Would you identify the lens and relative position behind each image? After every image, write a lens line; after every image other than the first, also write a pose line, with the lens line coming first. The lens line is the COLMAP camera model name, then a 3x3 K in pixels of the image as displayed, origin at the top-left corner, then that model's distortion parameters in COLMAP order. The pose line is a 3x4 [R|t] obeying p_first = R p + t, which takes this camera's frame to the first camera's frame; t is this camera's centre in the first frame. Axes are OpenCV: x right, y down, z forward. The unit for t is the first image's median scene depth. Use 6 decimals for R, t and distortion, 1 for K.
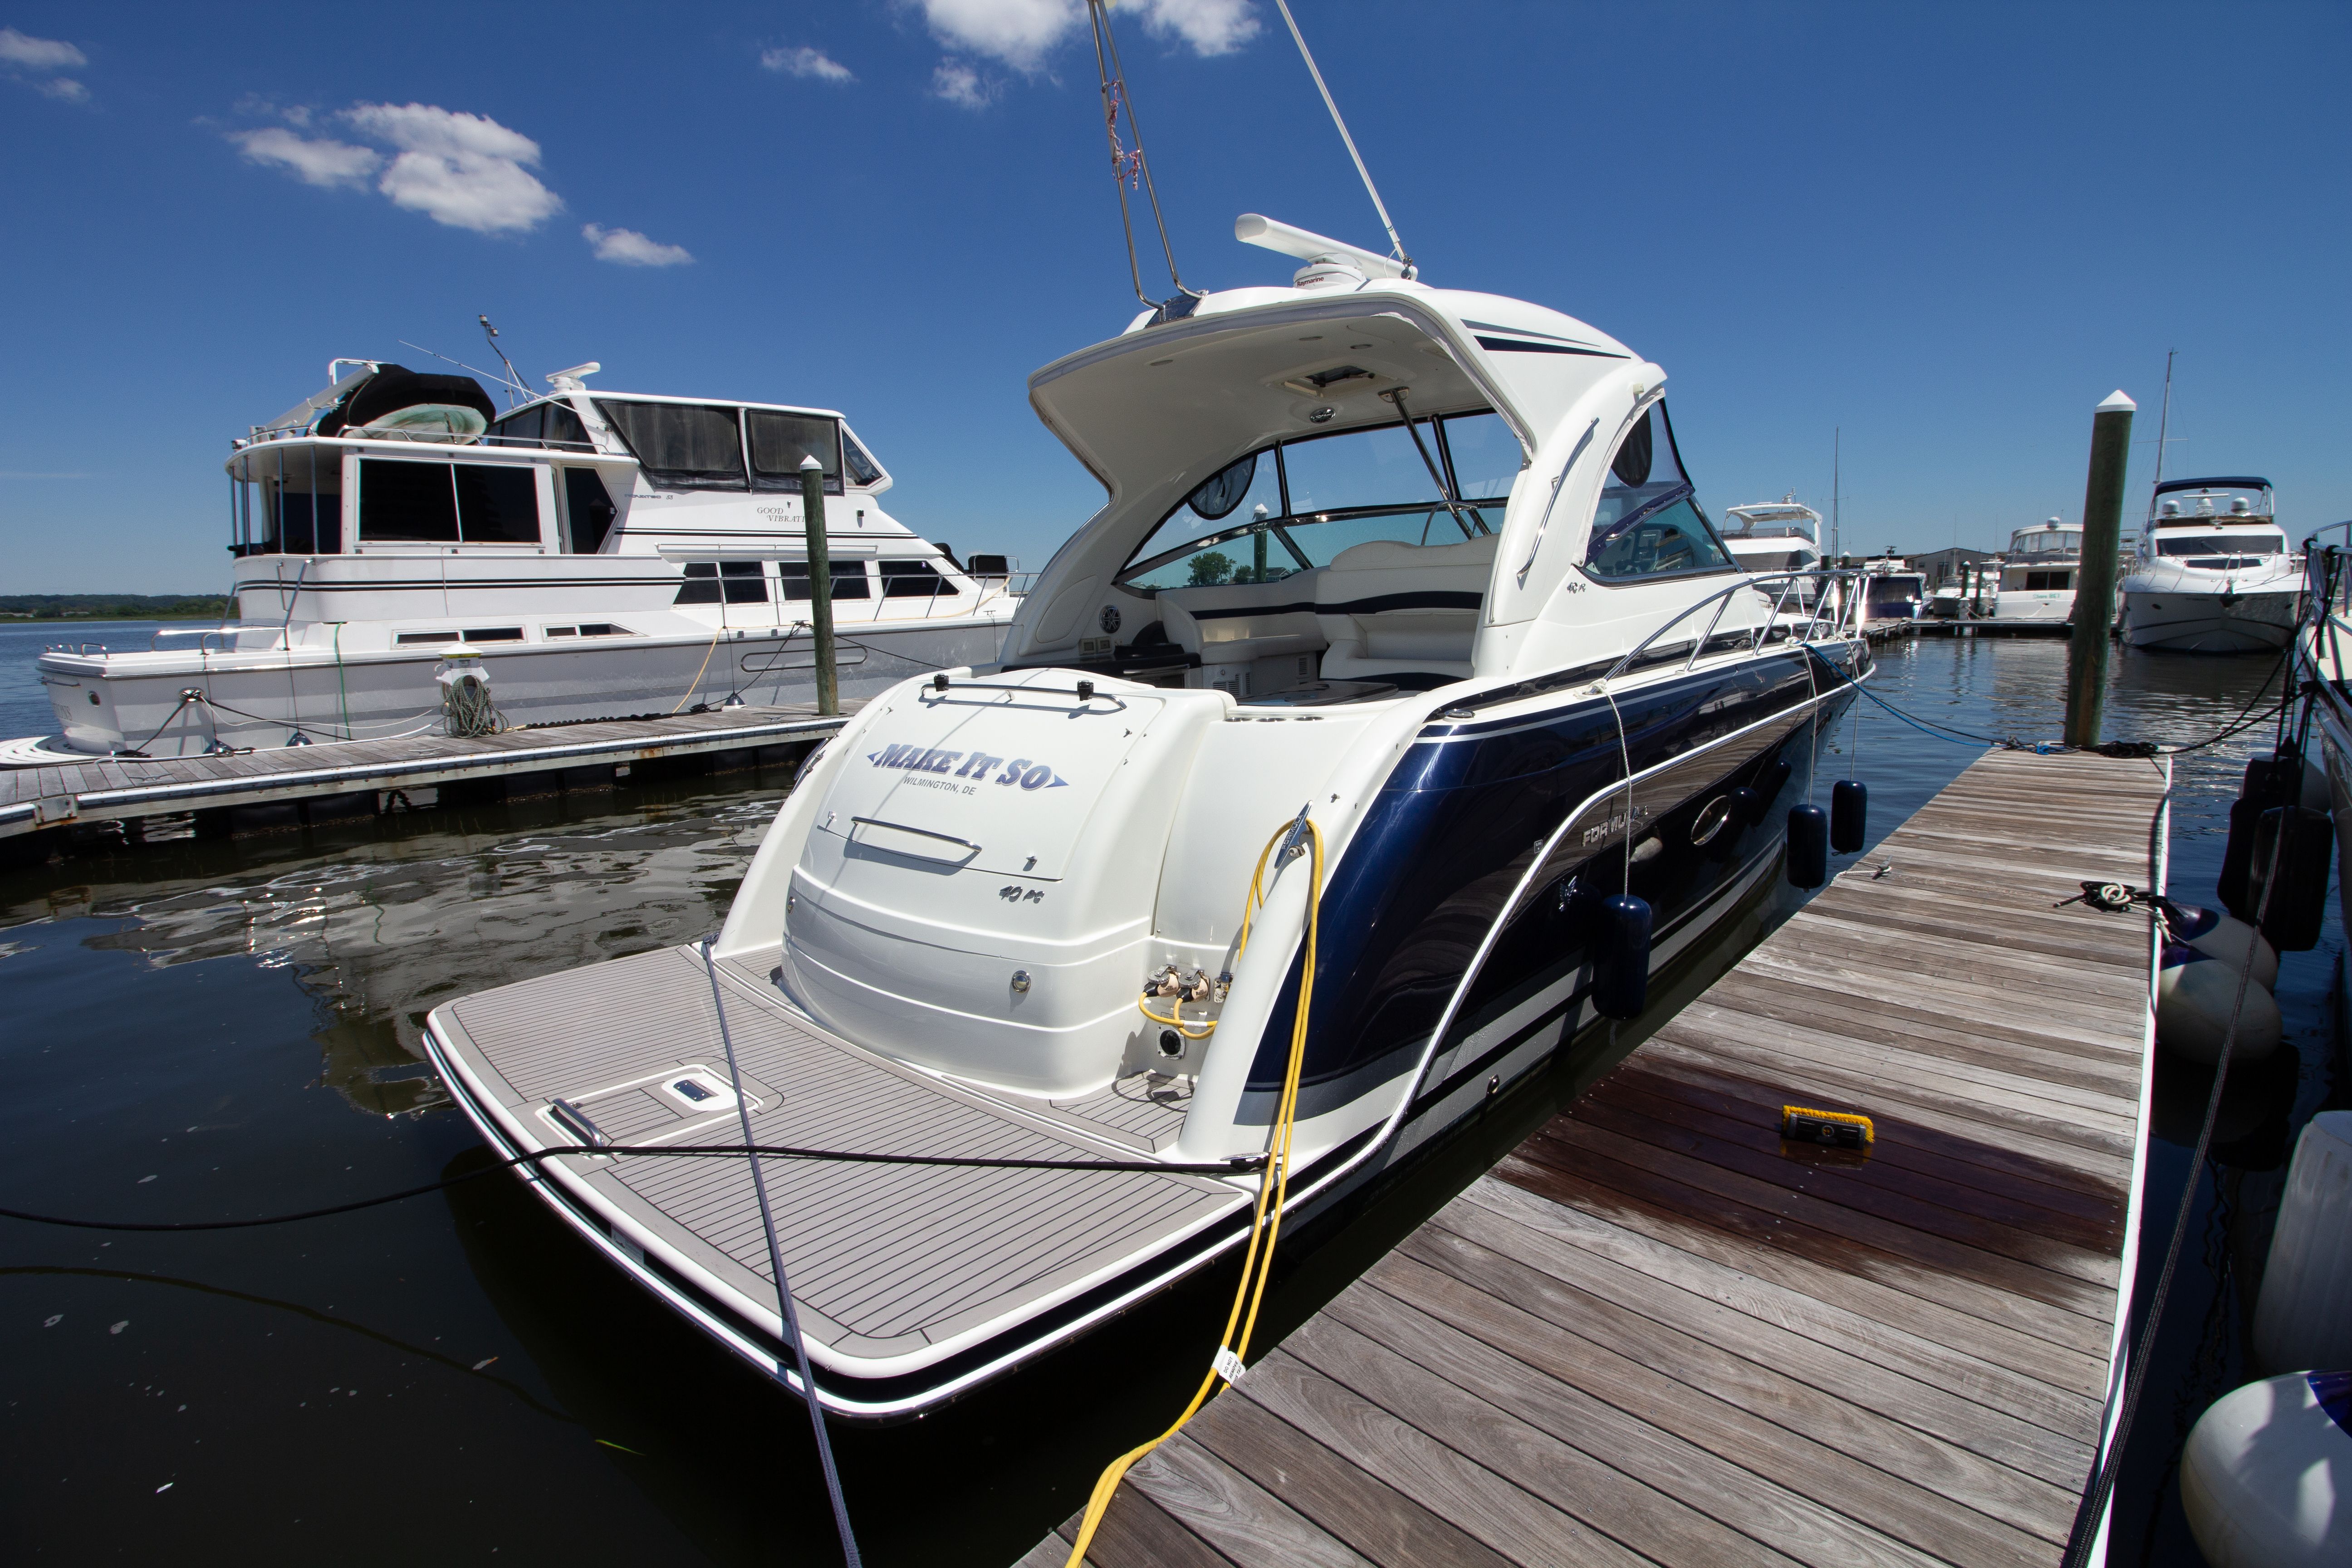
lens RADIAL K [[1078.2, 0, 1186.0], [0, 1078.2, 774.4], [0, 0, 1]] dist [0.002139, -0.014053]
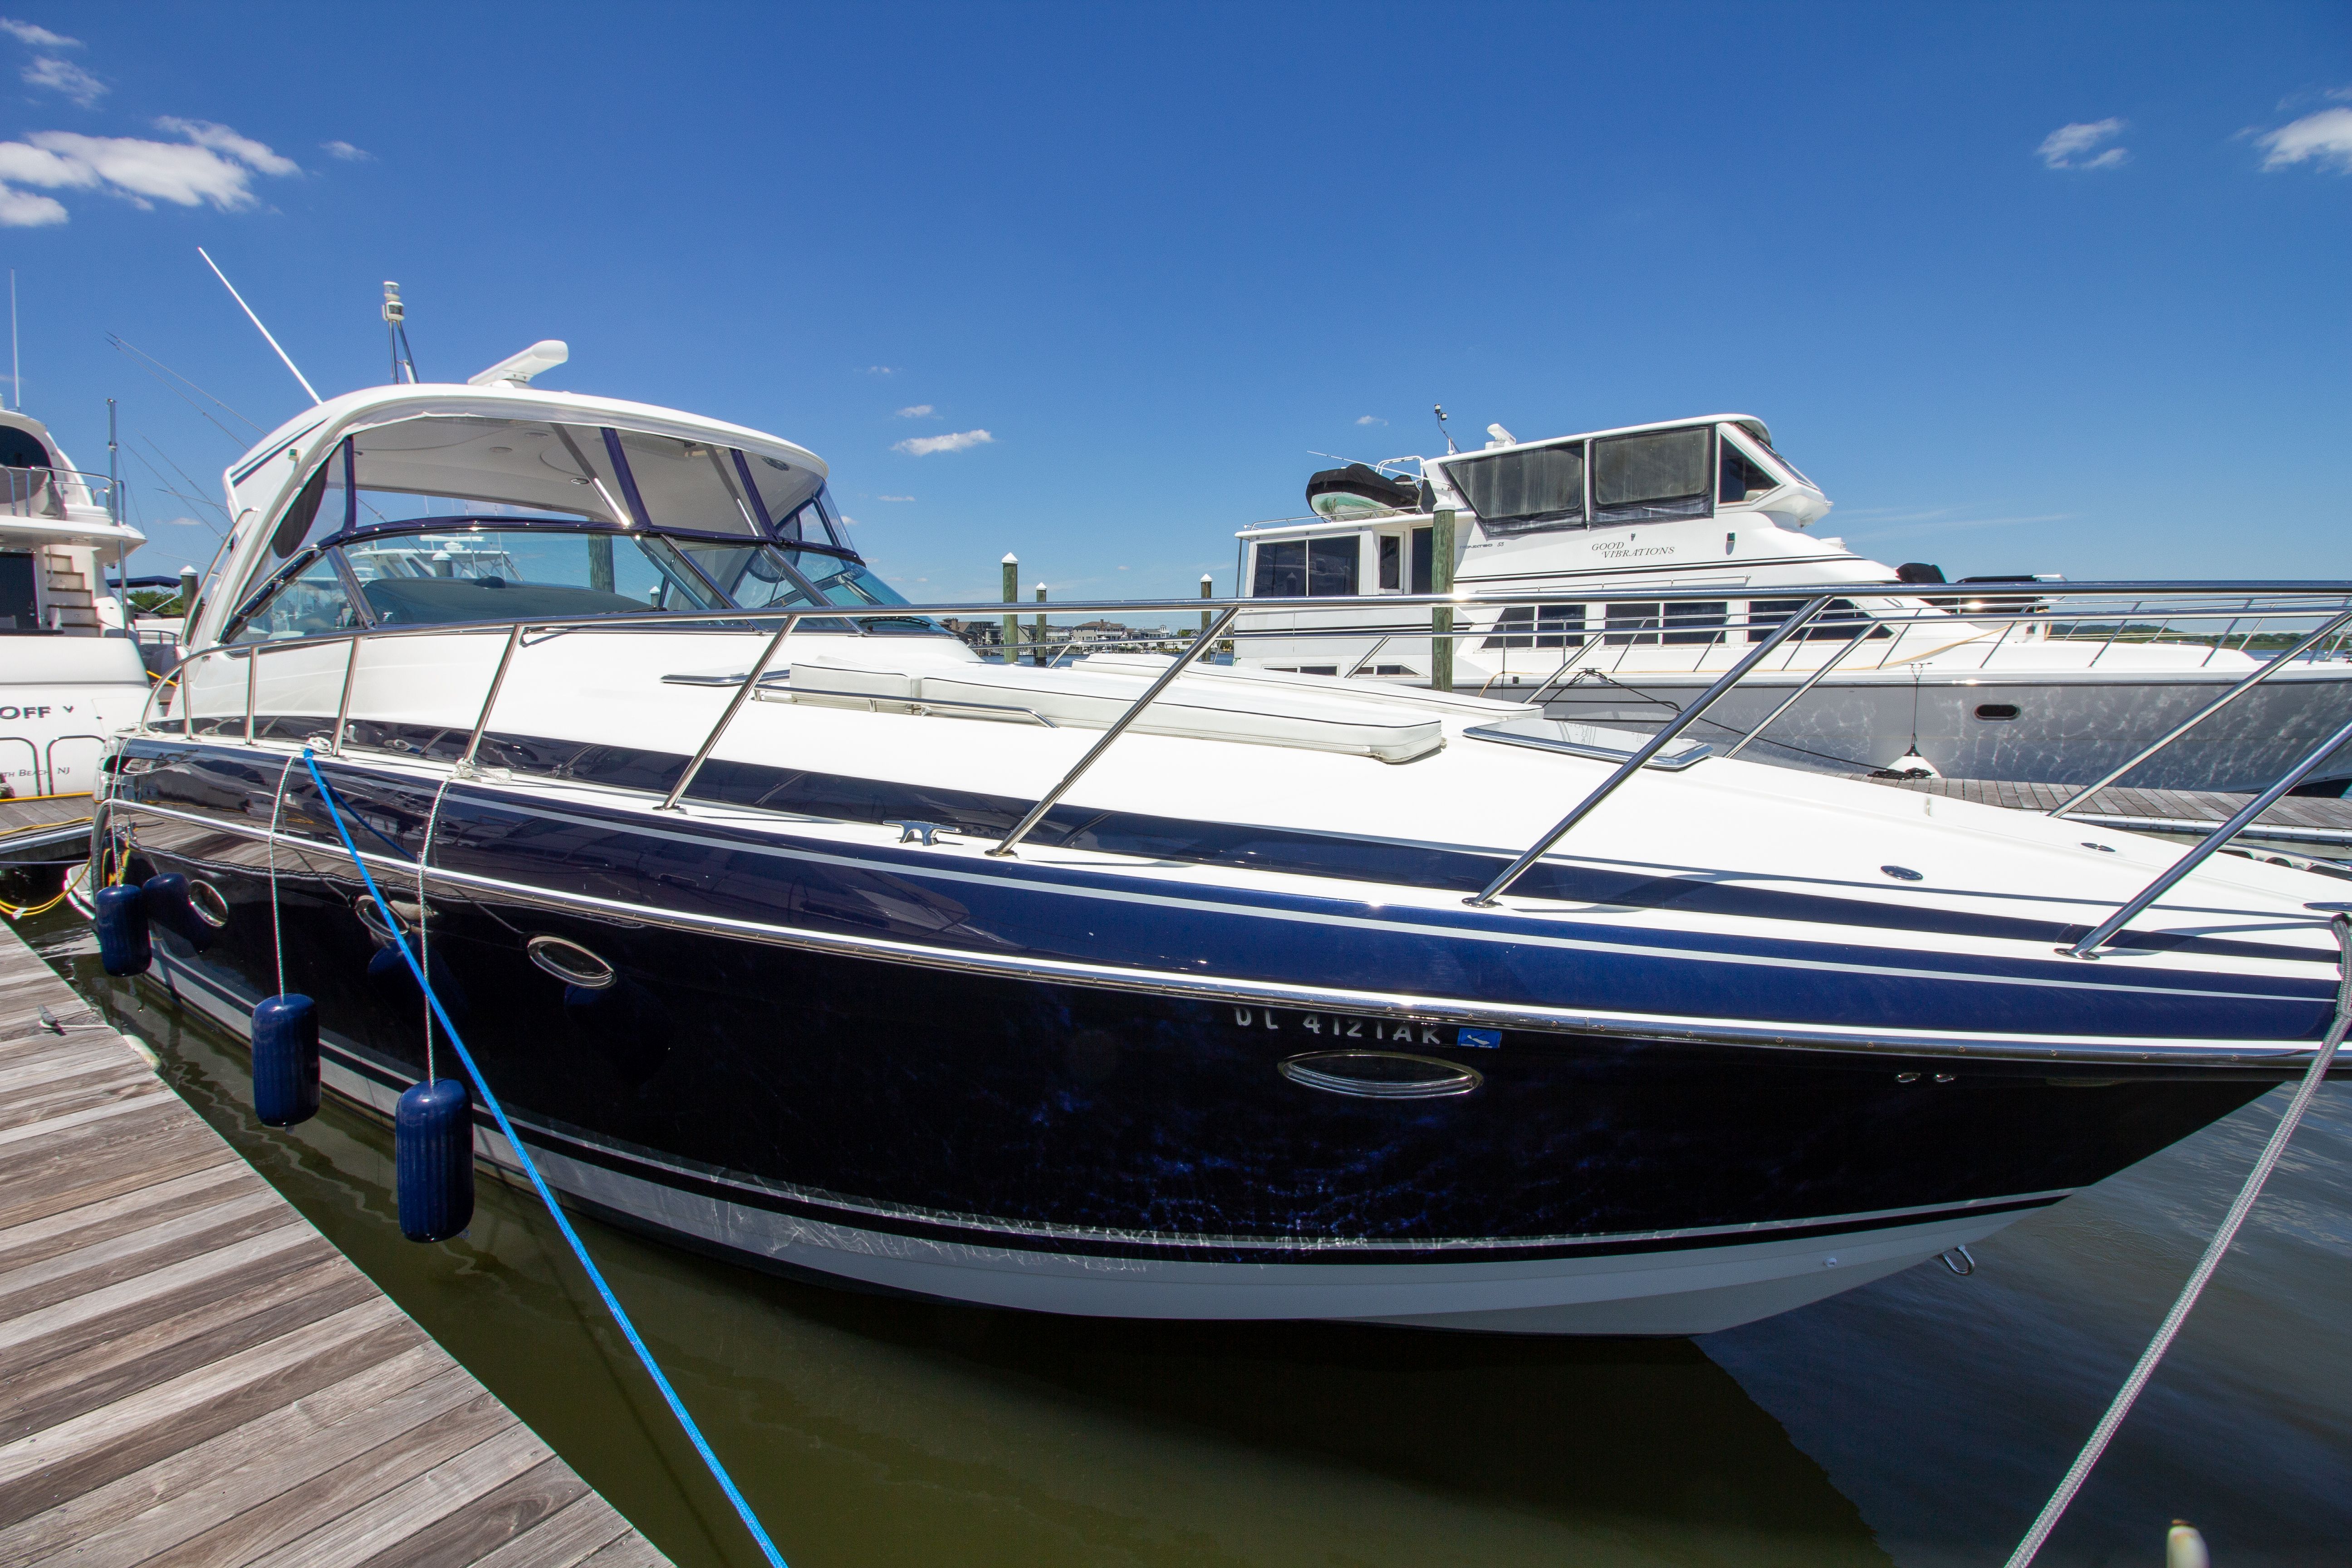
lens RADIAL K [[1056.2, 0, 1183.9], [0, 1056.2, 784.3], [0, 0, 1]] dist [0.003960, -0.025233]
pose [[0.123780, 0.142142, -0.982076, 0.552498], [-0.155019, 0.980306, 0.122348, -0.119990], [0.980126, 0.137097, 0.143377, 0.648596]]
